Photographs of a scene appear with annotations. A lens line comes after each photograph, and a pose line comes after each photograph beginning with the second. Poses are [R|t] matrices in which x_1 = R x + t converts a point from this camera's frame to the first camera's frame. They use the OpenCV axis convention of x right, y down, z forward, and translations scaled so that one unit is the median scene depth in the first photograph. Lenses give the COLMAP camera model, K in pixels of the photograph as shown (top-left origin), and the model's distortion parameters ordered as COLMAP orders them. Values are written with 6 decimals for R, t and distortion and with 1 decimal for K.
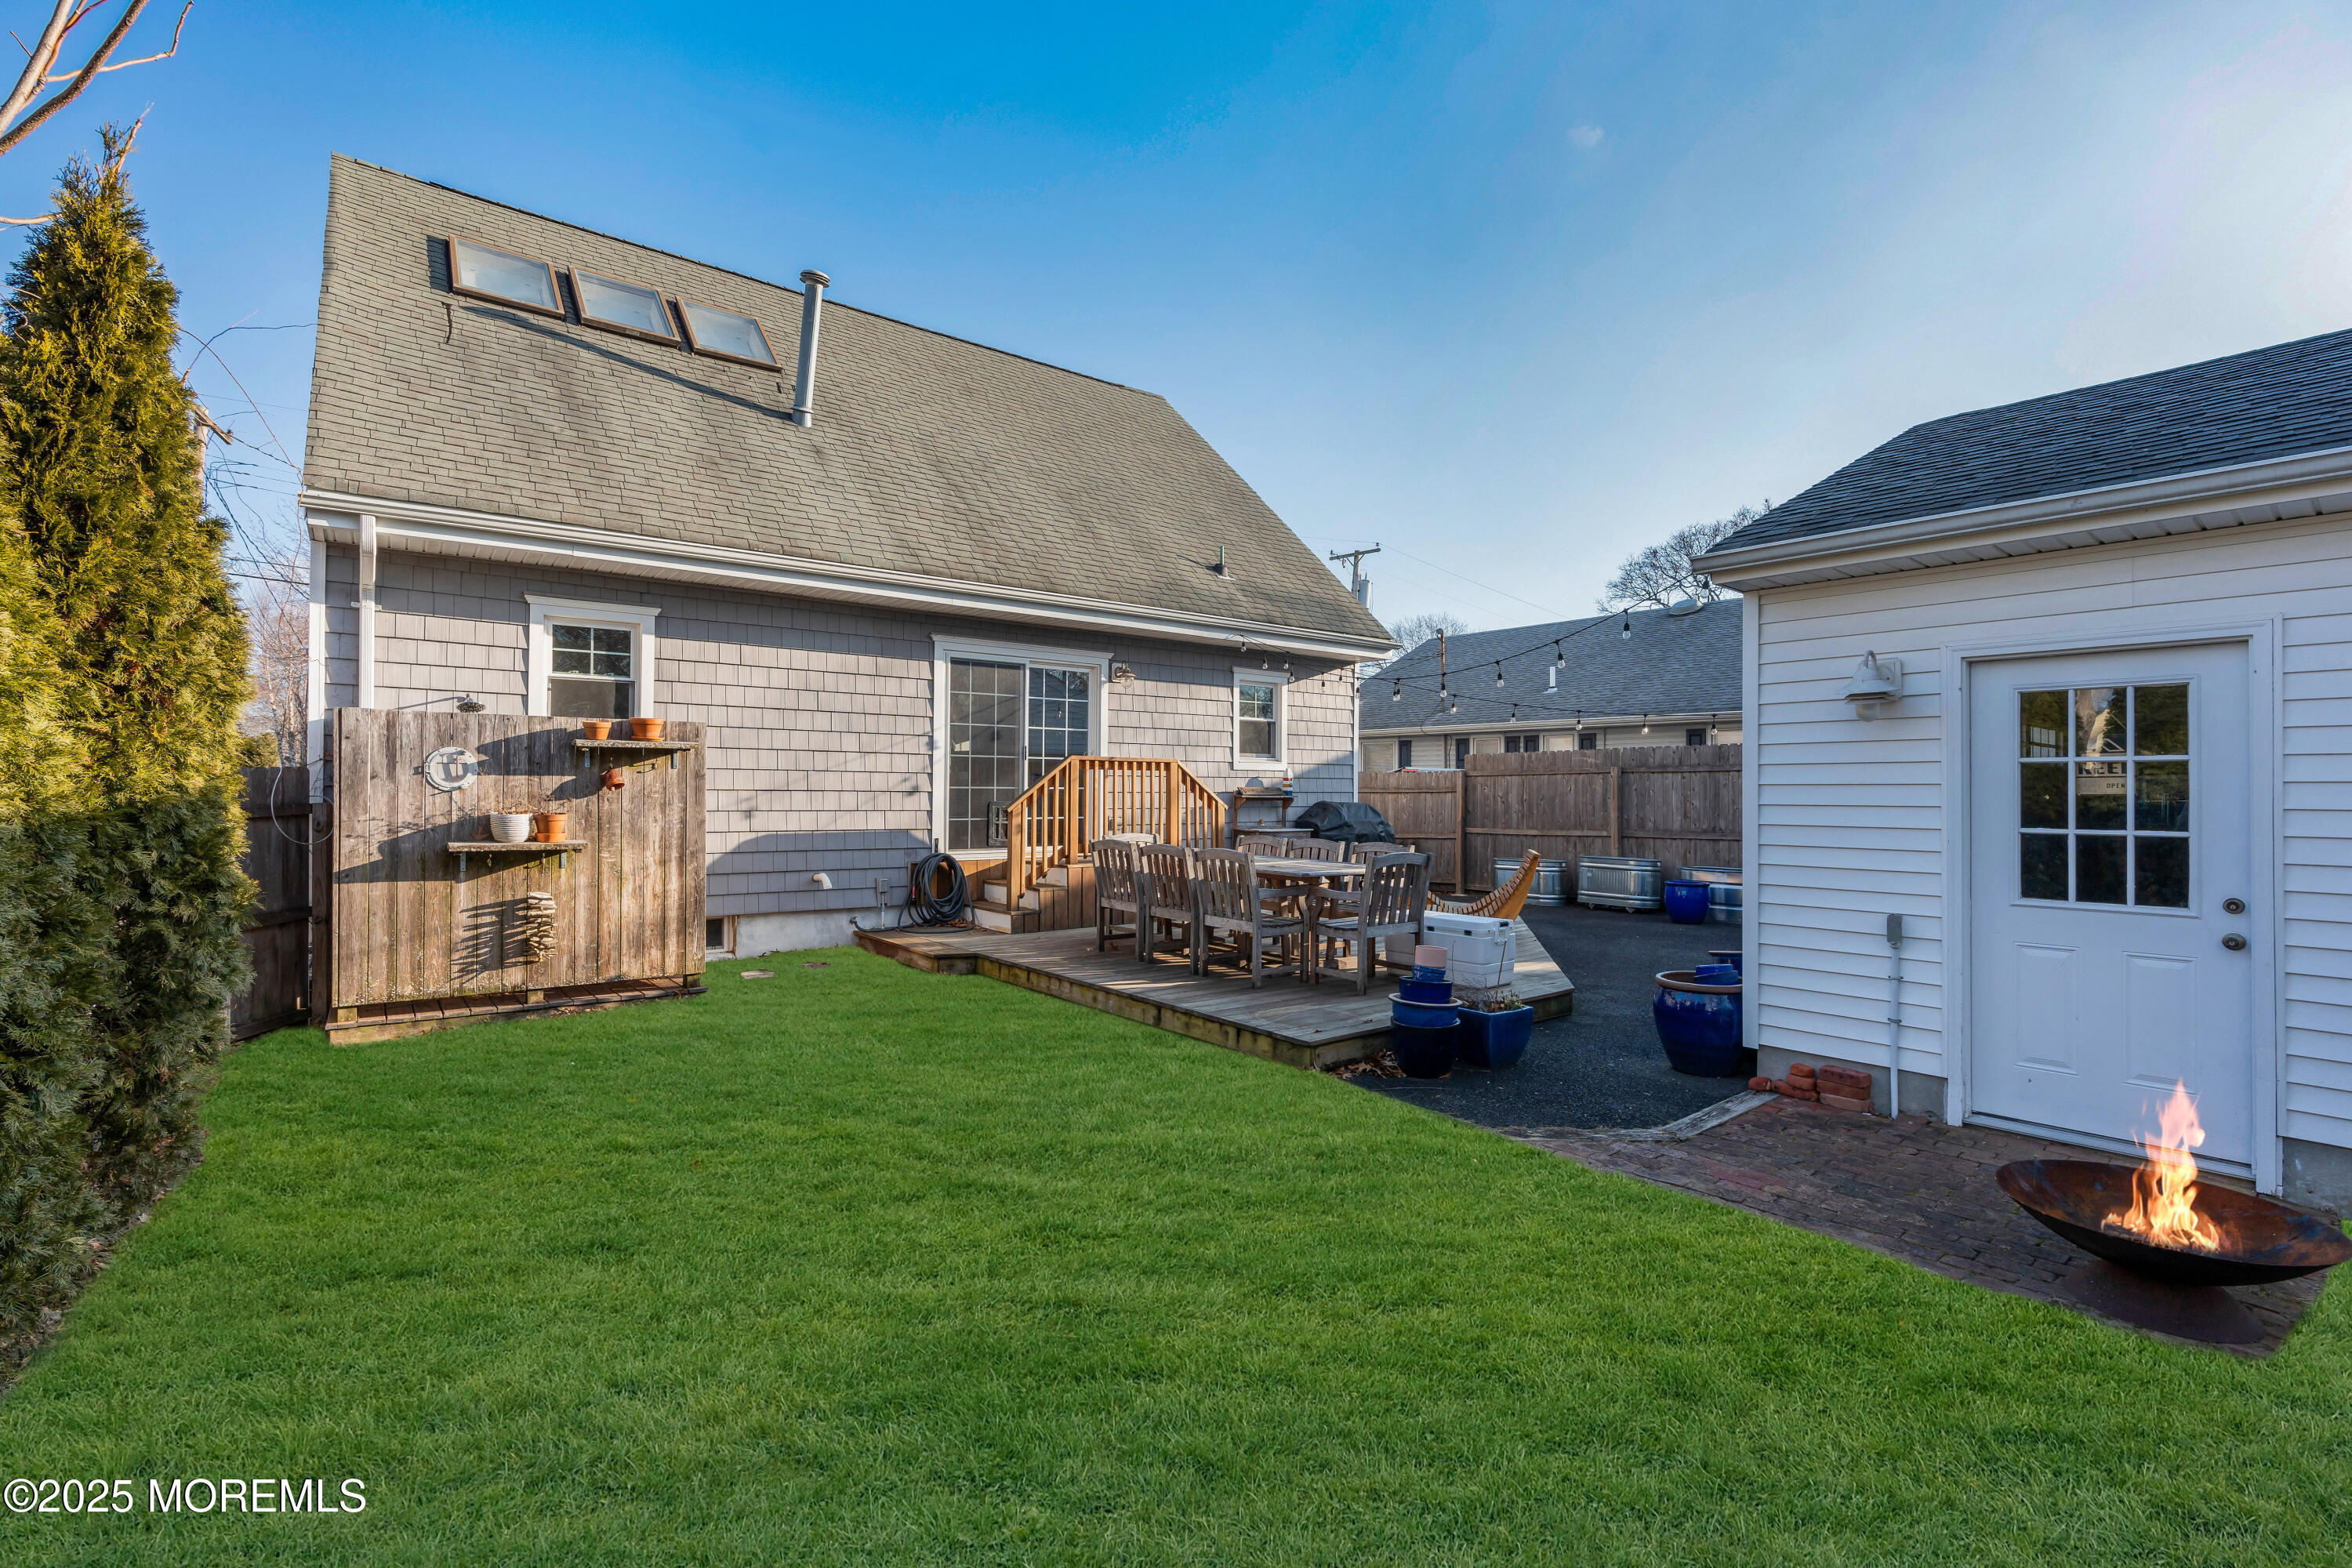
lens RADIAL K [[1059.7, 0, 1178.6], [0, 1059.7, 786.3], [0, 0, 1]] dist [-0.019954, 0.003337]
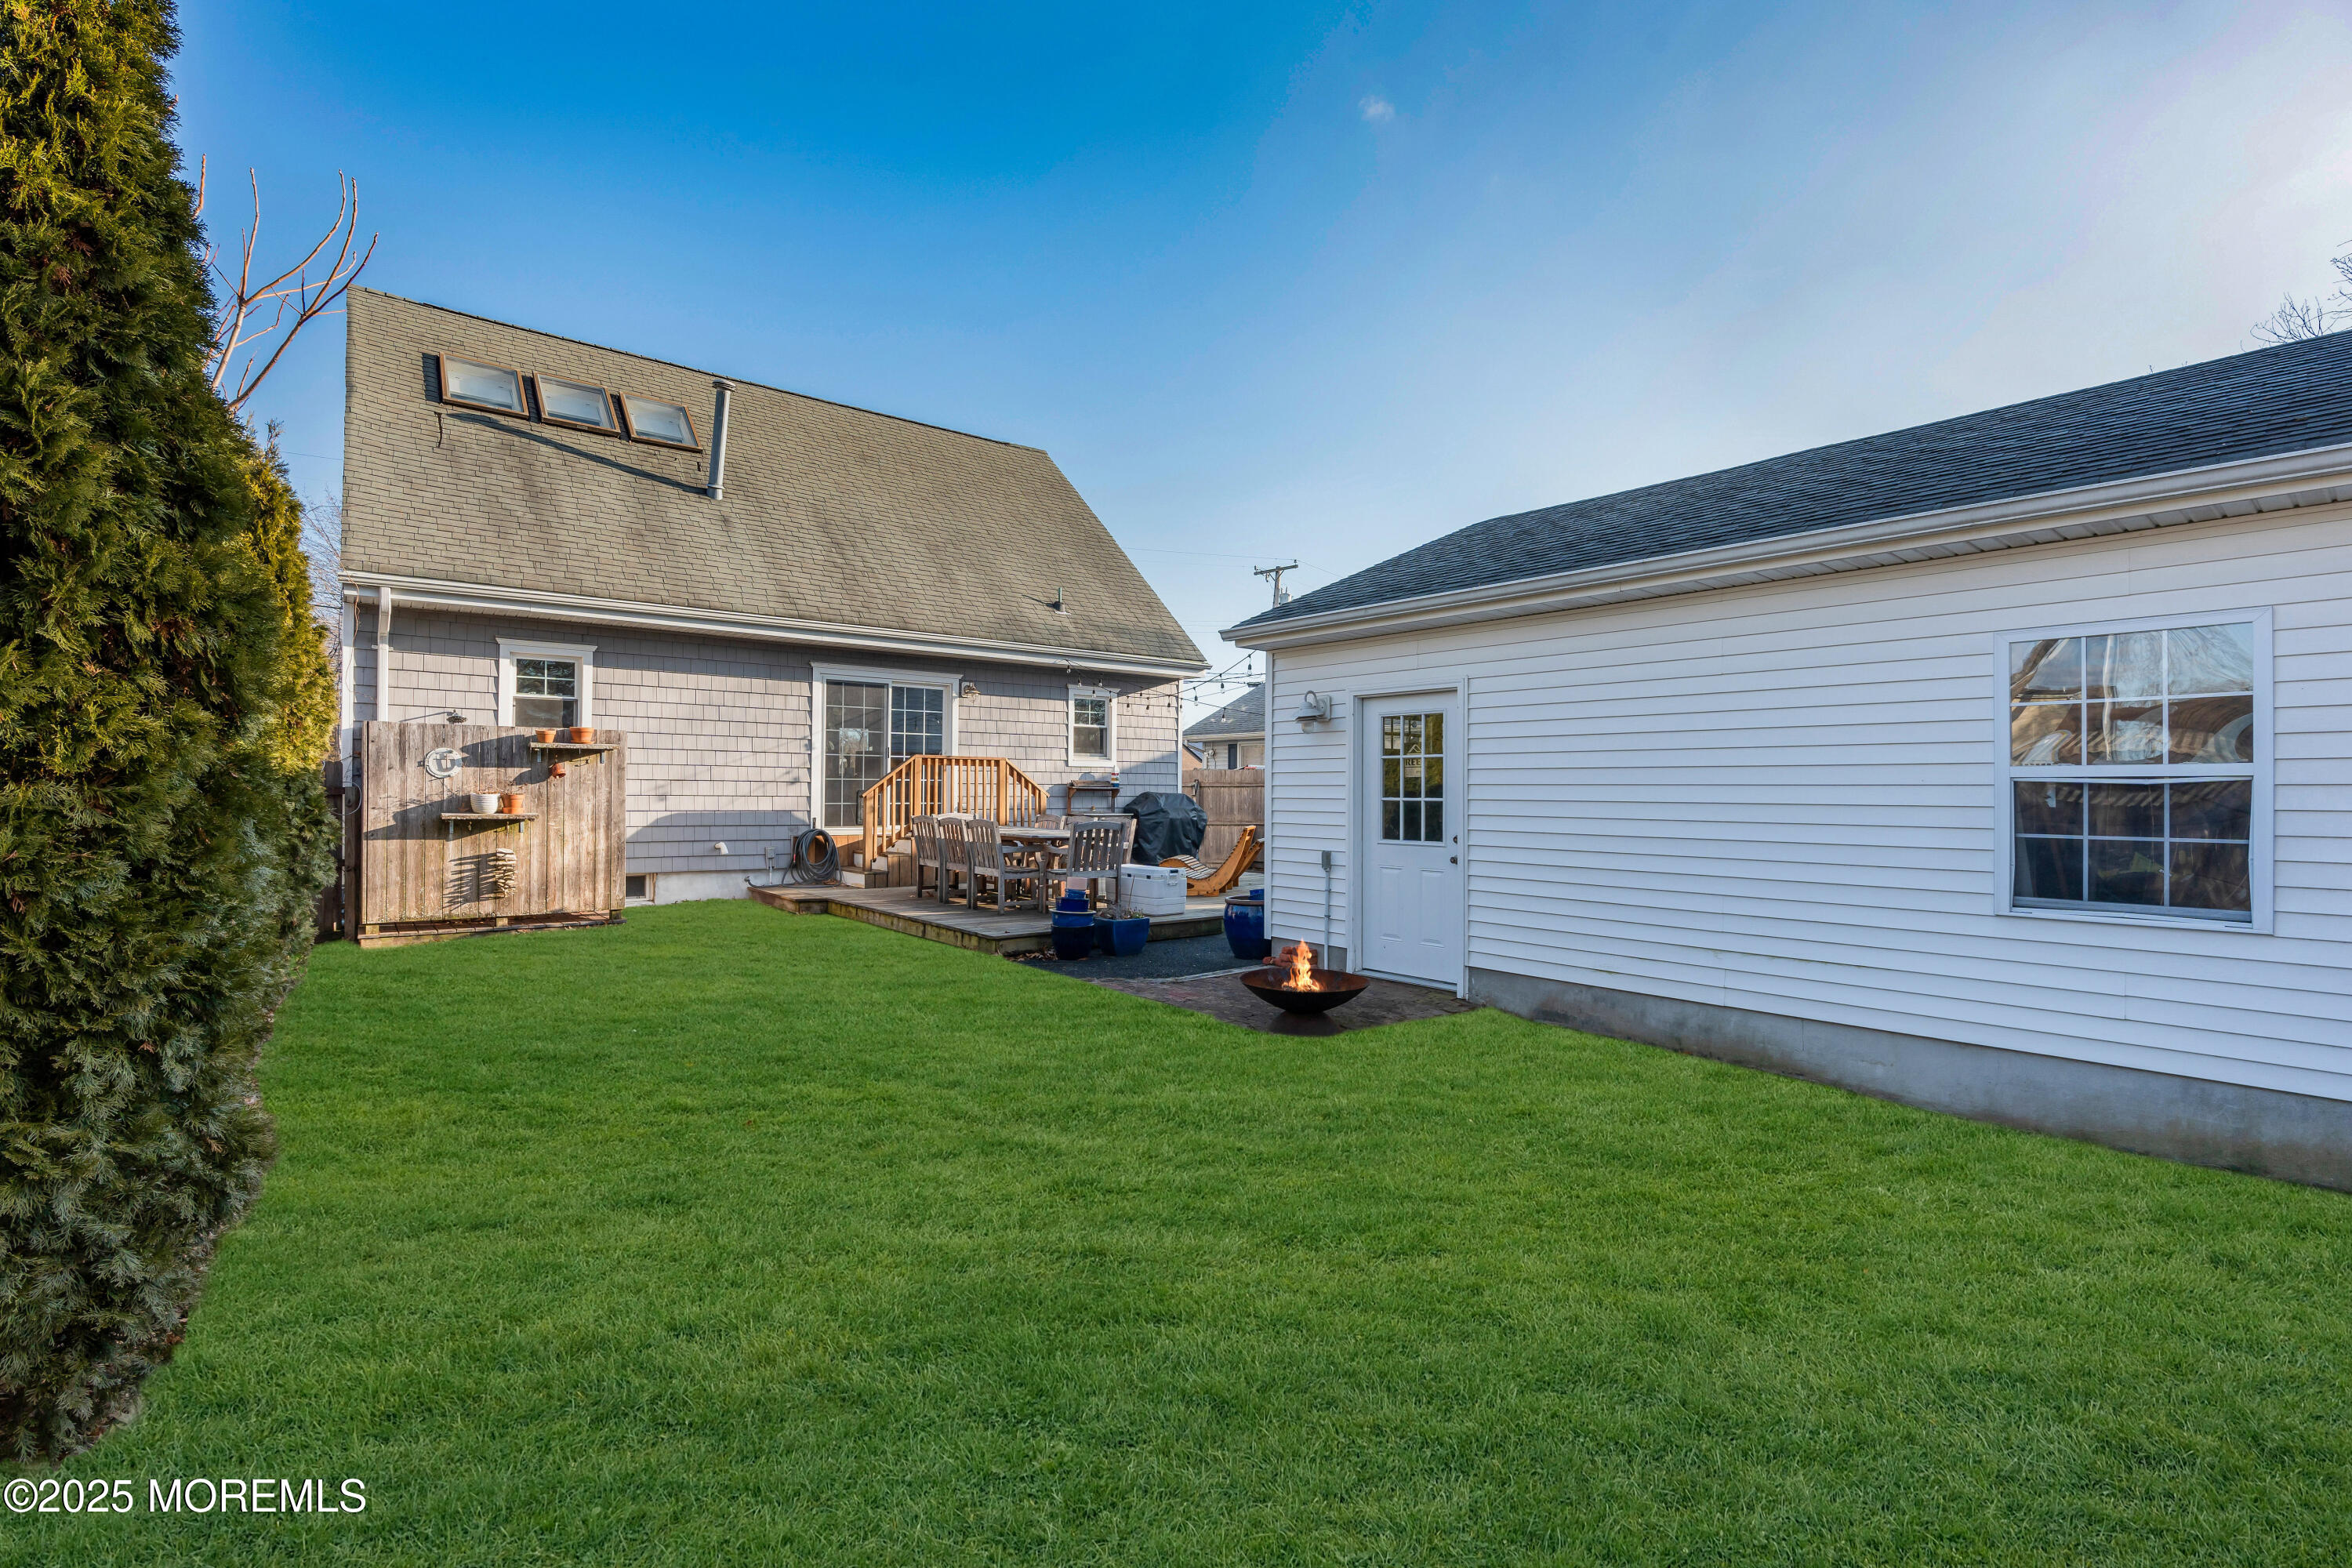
lens RADIAL K [[1059.7, 0, 1178.4], [0, 1059.7, 783.2], [0, 0, 1]] dist [-0.019954, 0.003337]
pose [[0.999897, 0.001539, 0.014275, 0.240584], [-0.001490, 0.999993, -0.003453, 0.012340], [-0.014280, 0.003432, 0.999892, -0.370652]]
